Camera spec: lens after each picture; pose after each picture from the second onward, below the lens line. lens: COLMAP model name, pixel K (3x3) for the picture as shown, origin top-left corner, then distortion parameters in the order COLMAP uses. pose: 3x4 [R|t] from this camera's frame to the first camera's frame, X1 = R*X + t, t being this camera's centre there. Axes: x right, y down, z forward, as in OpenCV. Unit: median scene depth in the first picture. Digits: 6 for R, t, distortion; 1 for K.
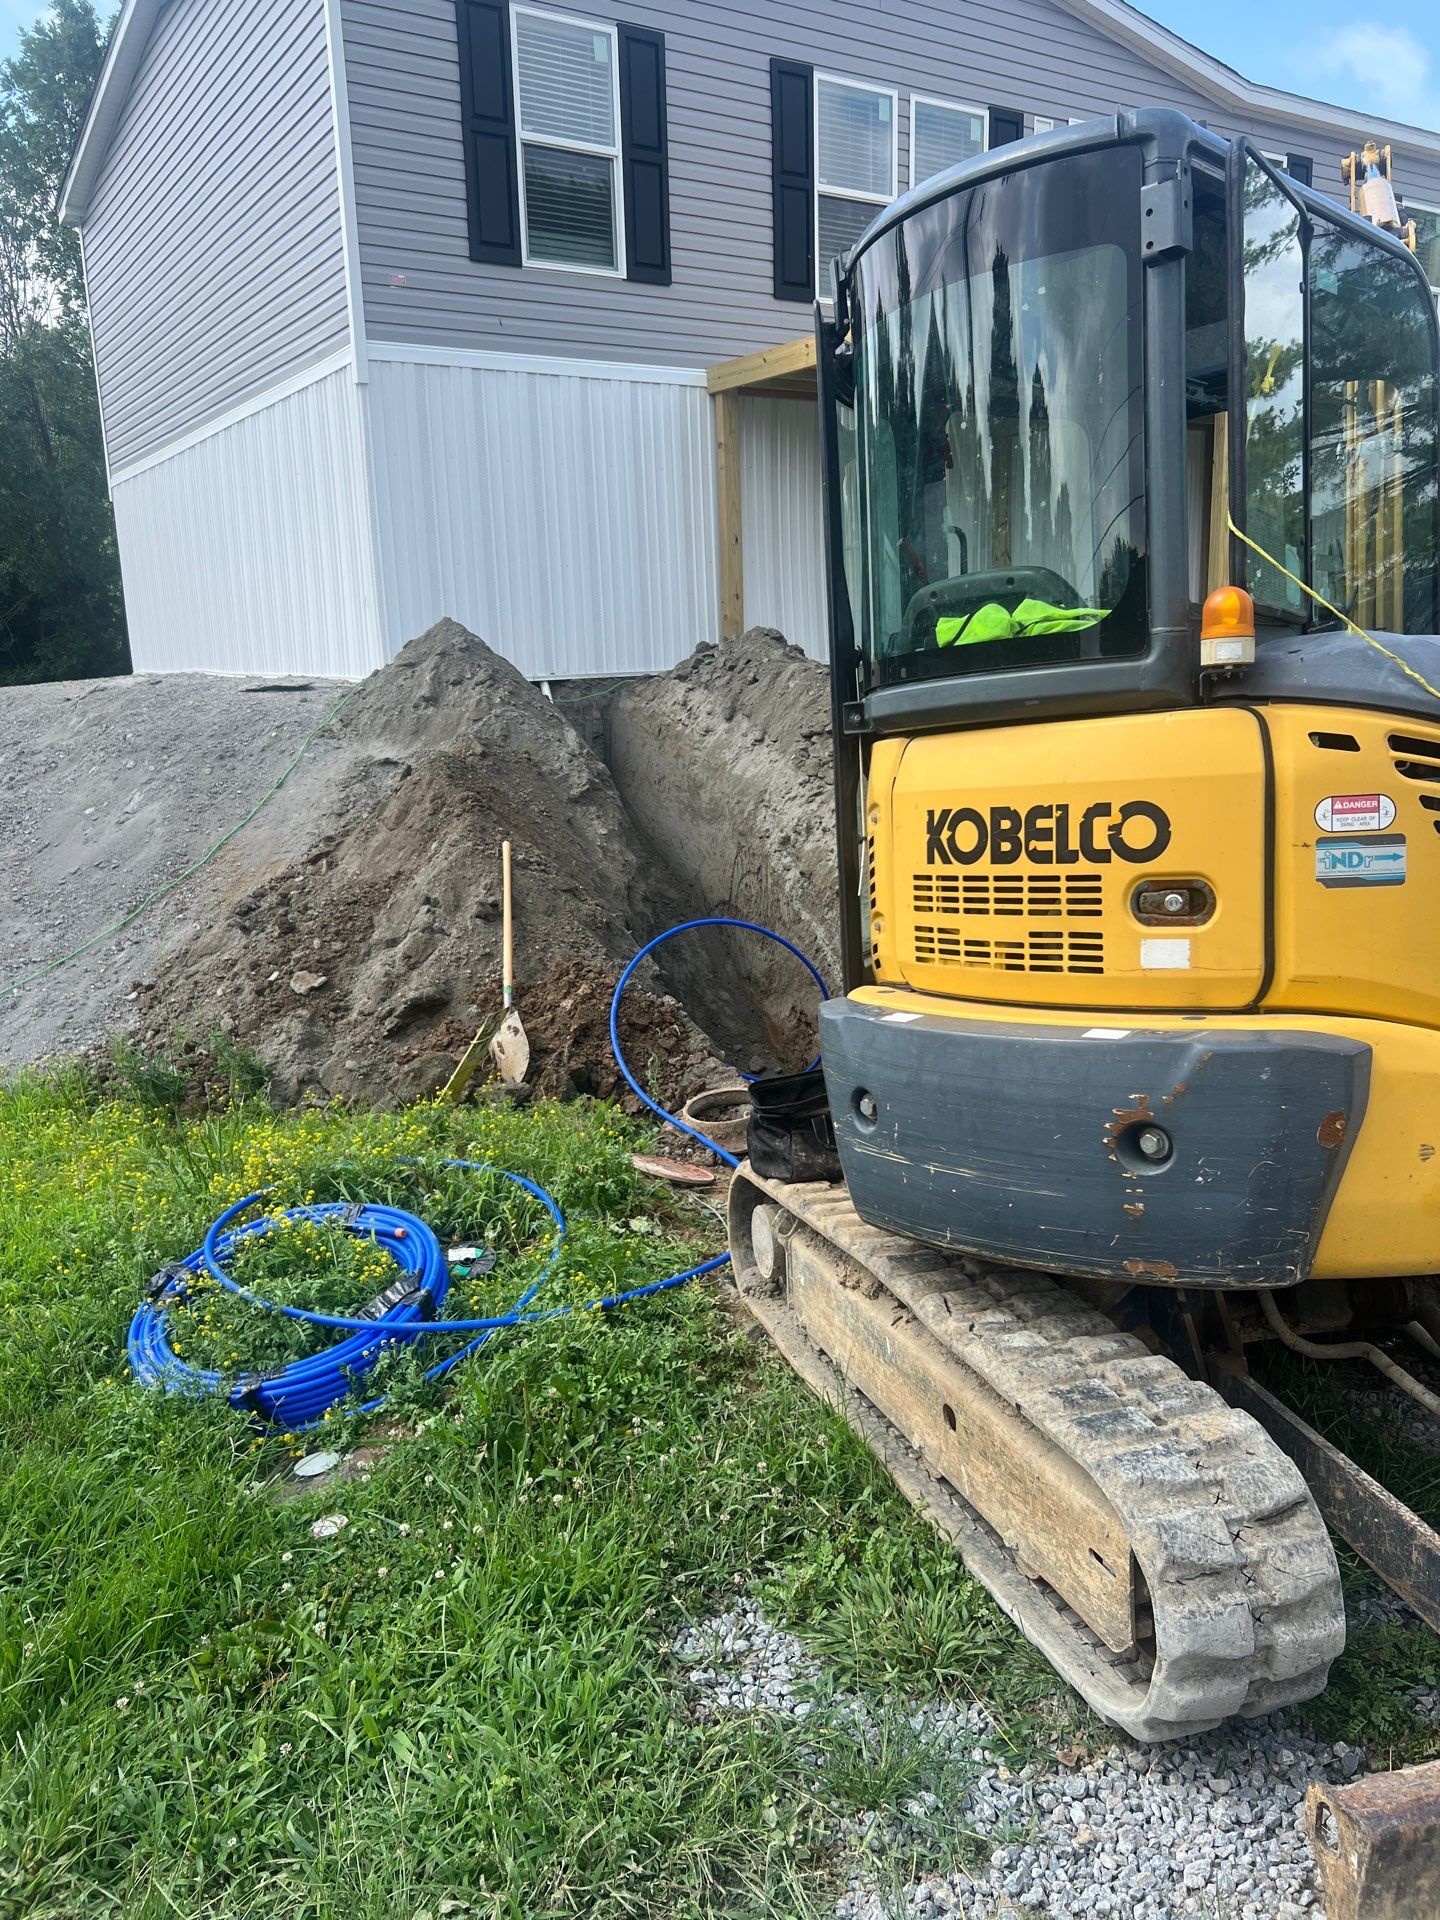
lens RADIAL K [[1453.4, 0, 720.0], [0, 1453.4, 960.0], [0, 0, 1]] dist [0.033351, -0.053364]
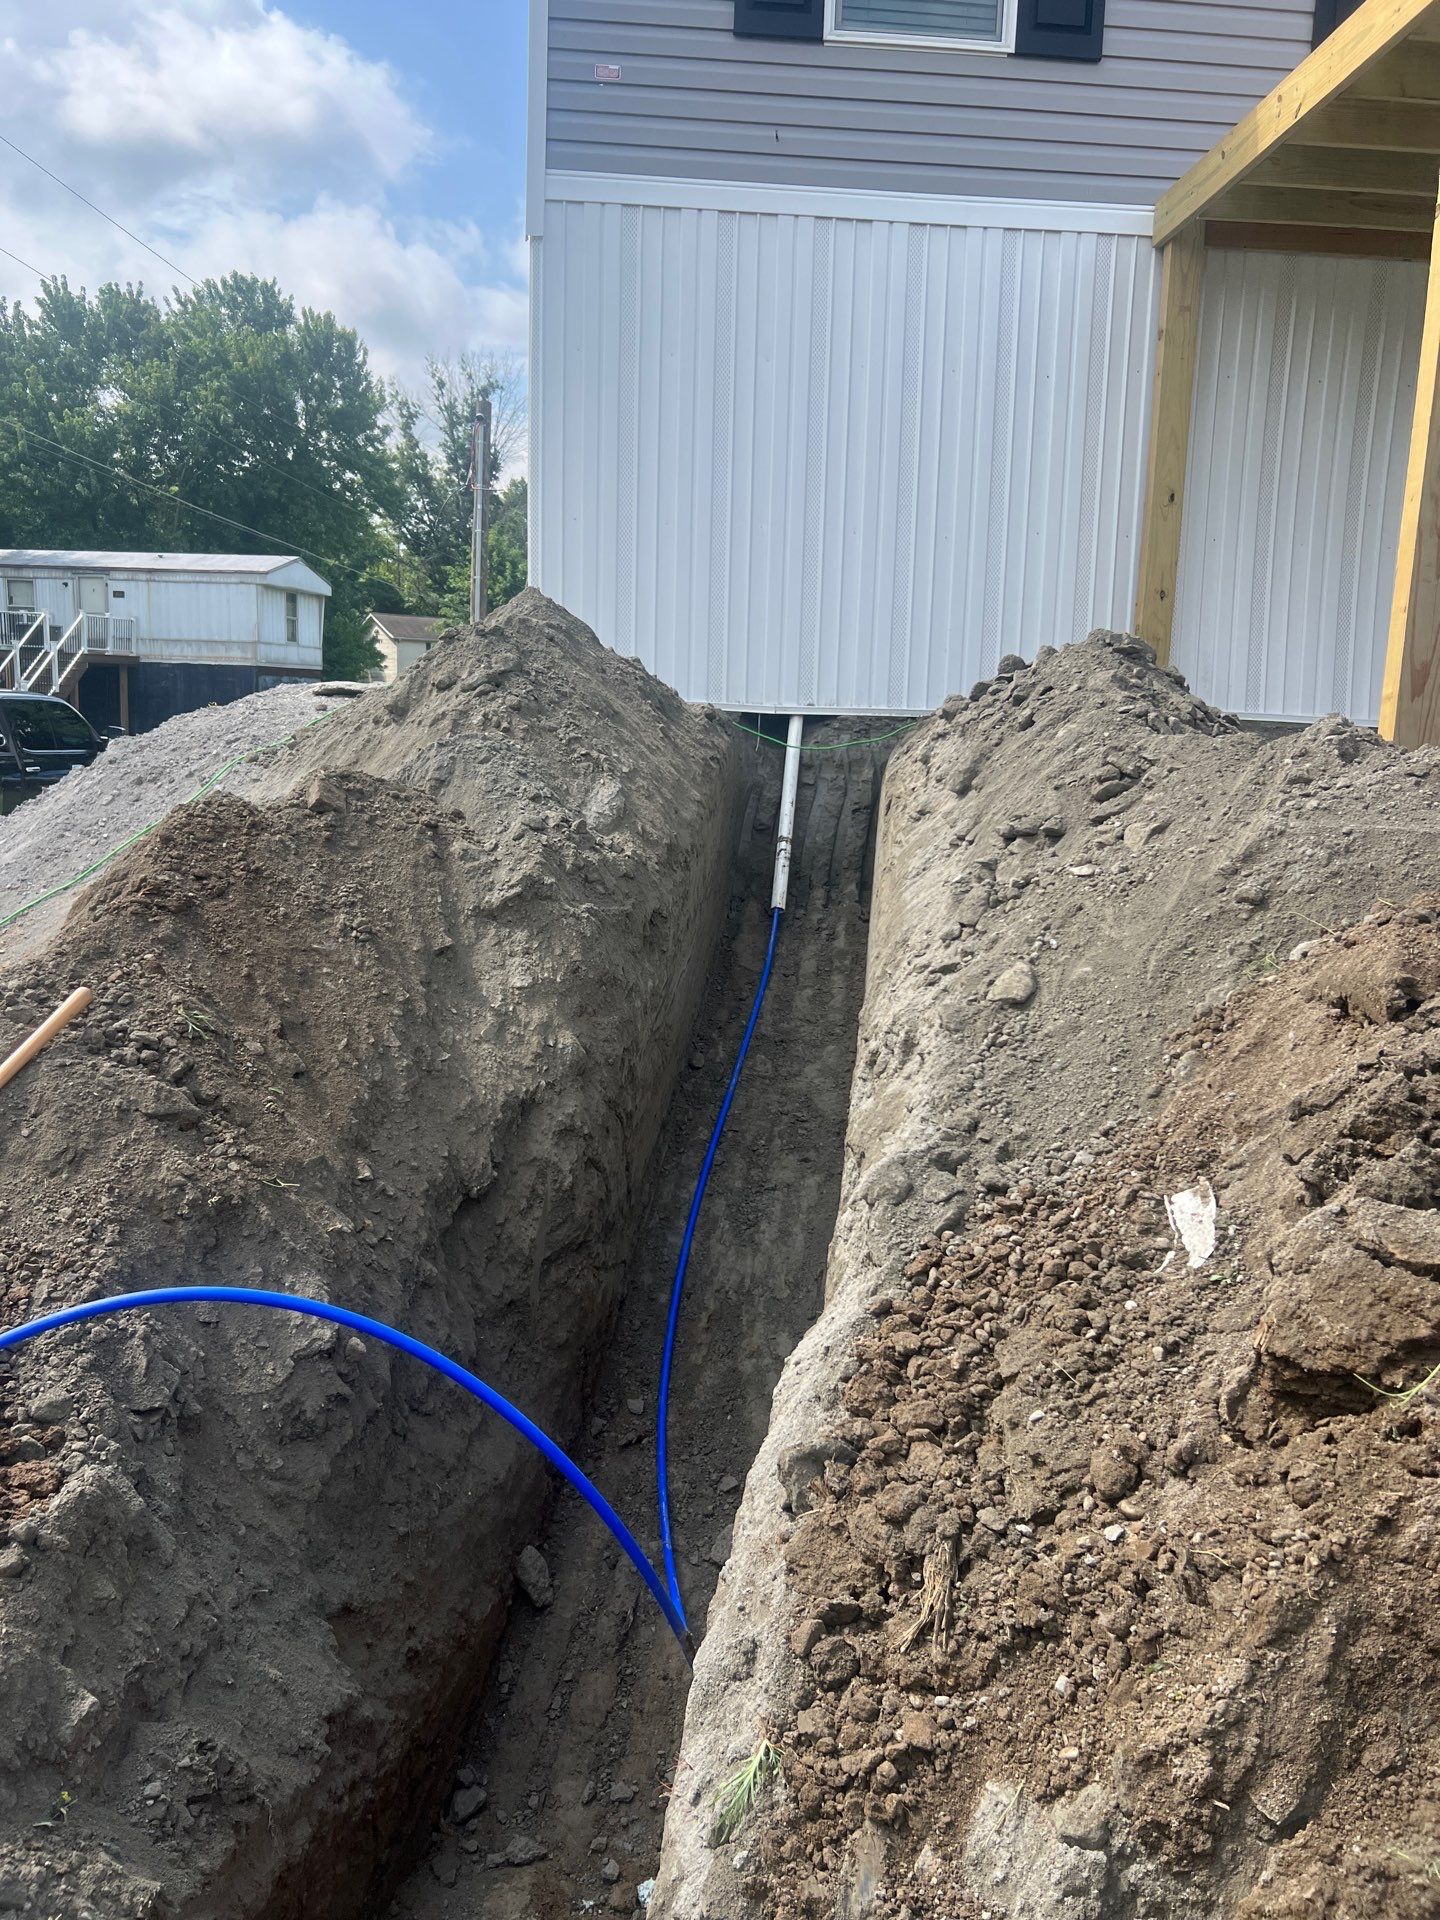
lens RADIAL K [[1453.4, 0, 720.0], [0, 1453.4, 960.0], [0, 0, 1]] dist [0.033351, -0.053364]
pose [[0.870469, 0.141240, -0.471524, 0.431931], [-0.165142, 0.986224, -0.009451, -0.208784], [0.463694, 0.086096, 0.881802, 1.203331]]
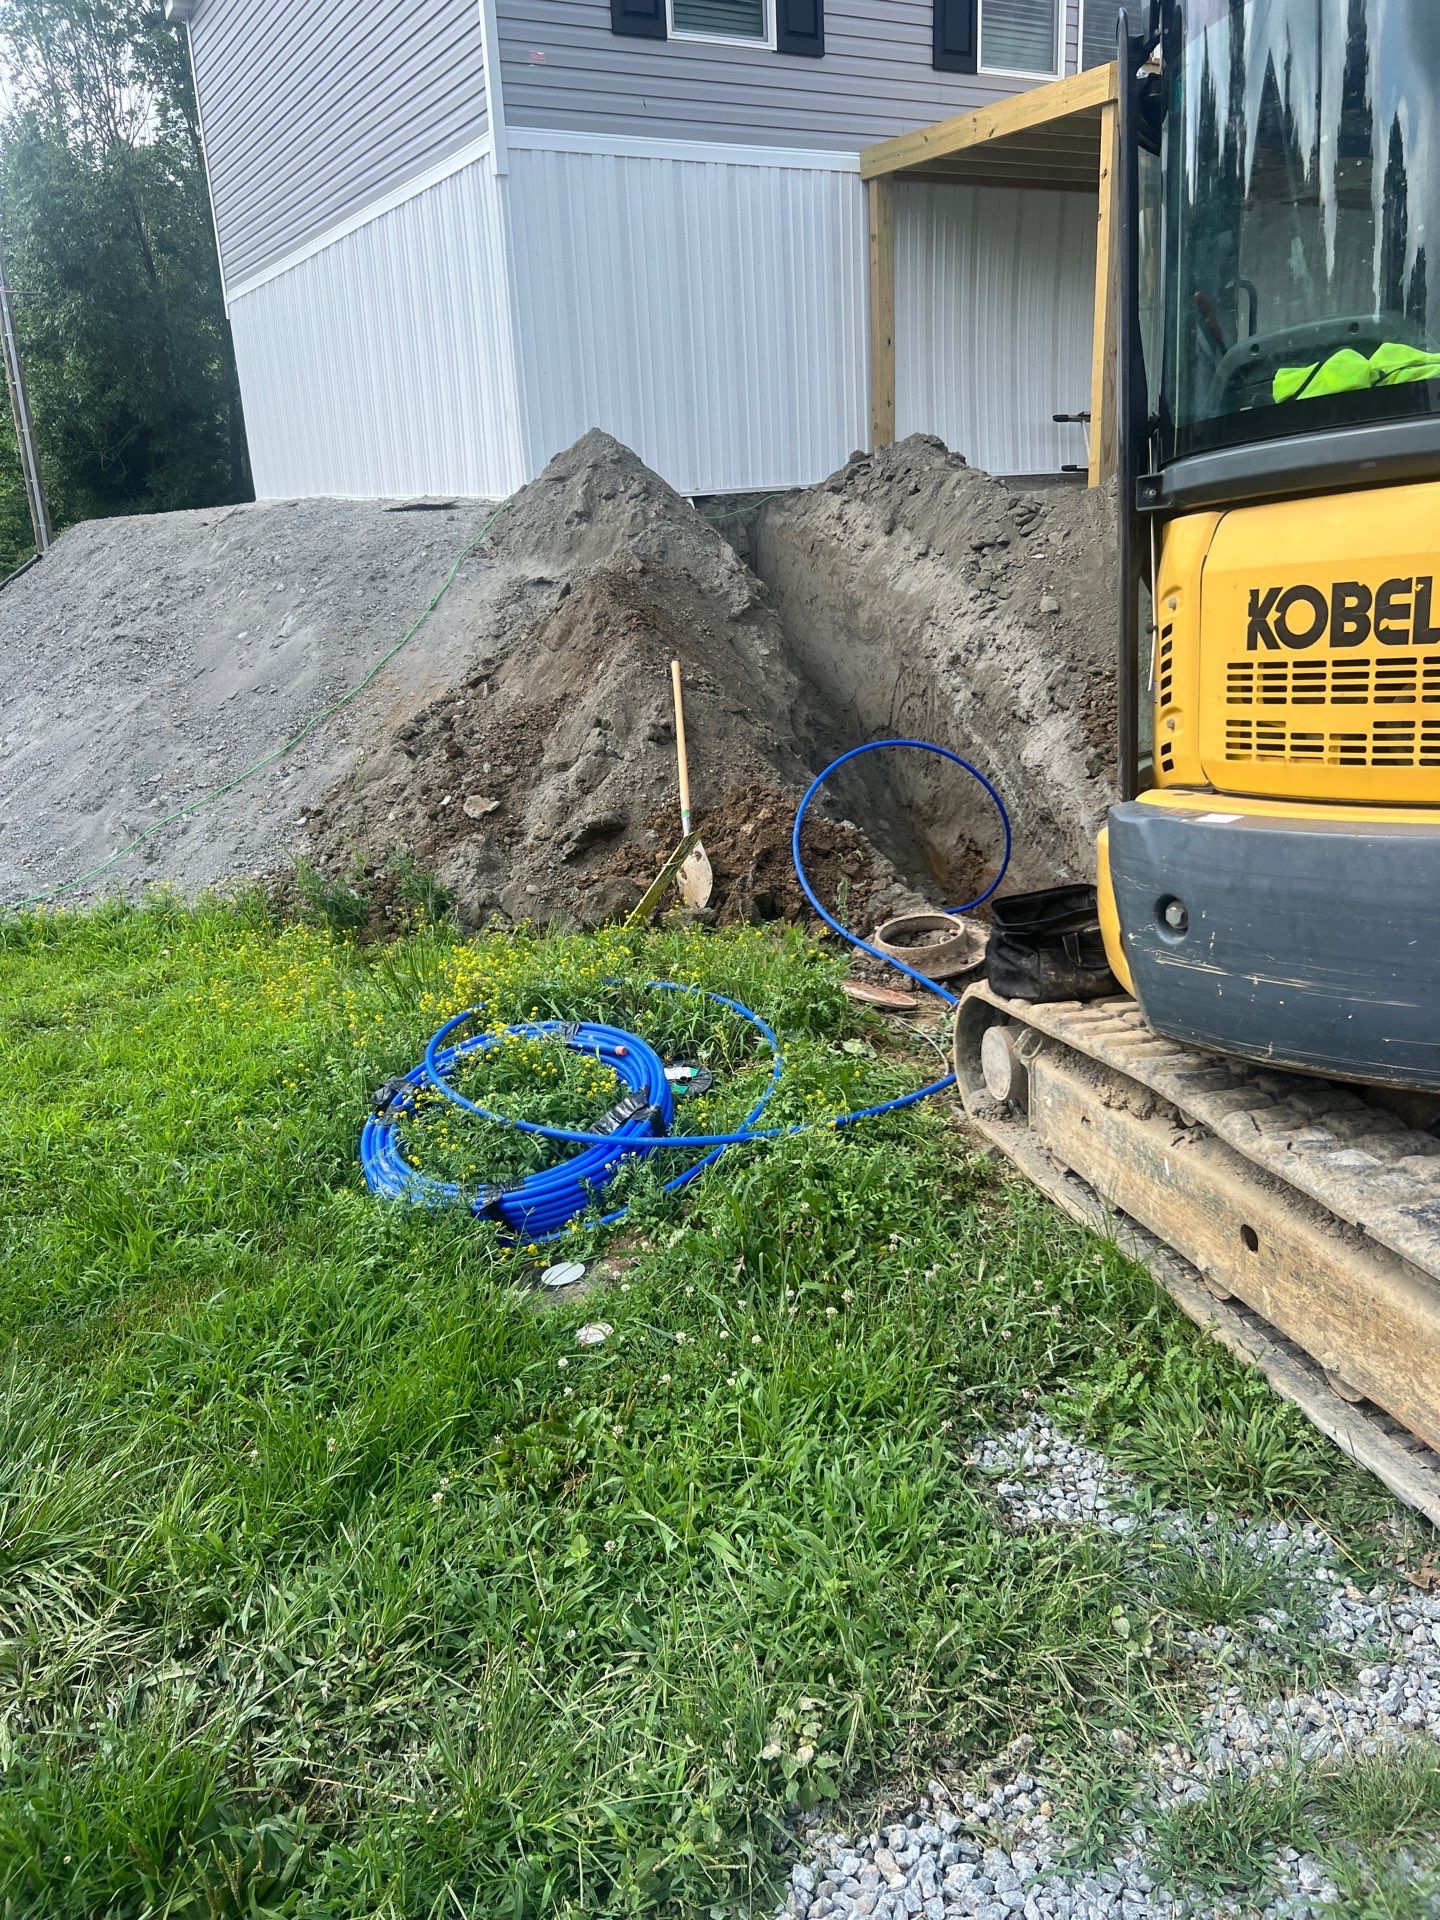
lens RADIAL K [[1453.4, 0, 720.0], [0, 1453.4, 960.0], [0, 0, 1]] dist [0.033351, -0.053364]
pose [[0.998078, 0.005884, -0.061685, -0.103810], [0.000770, 0.994227, 0.107298, 0.022886], [0.061960, -0.107139, 0.992311, 0.037932]]
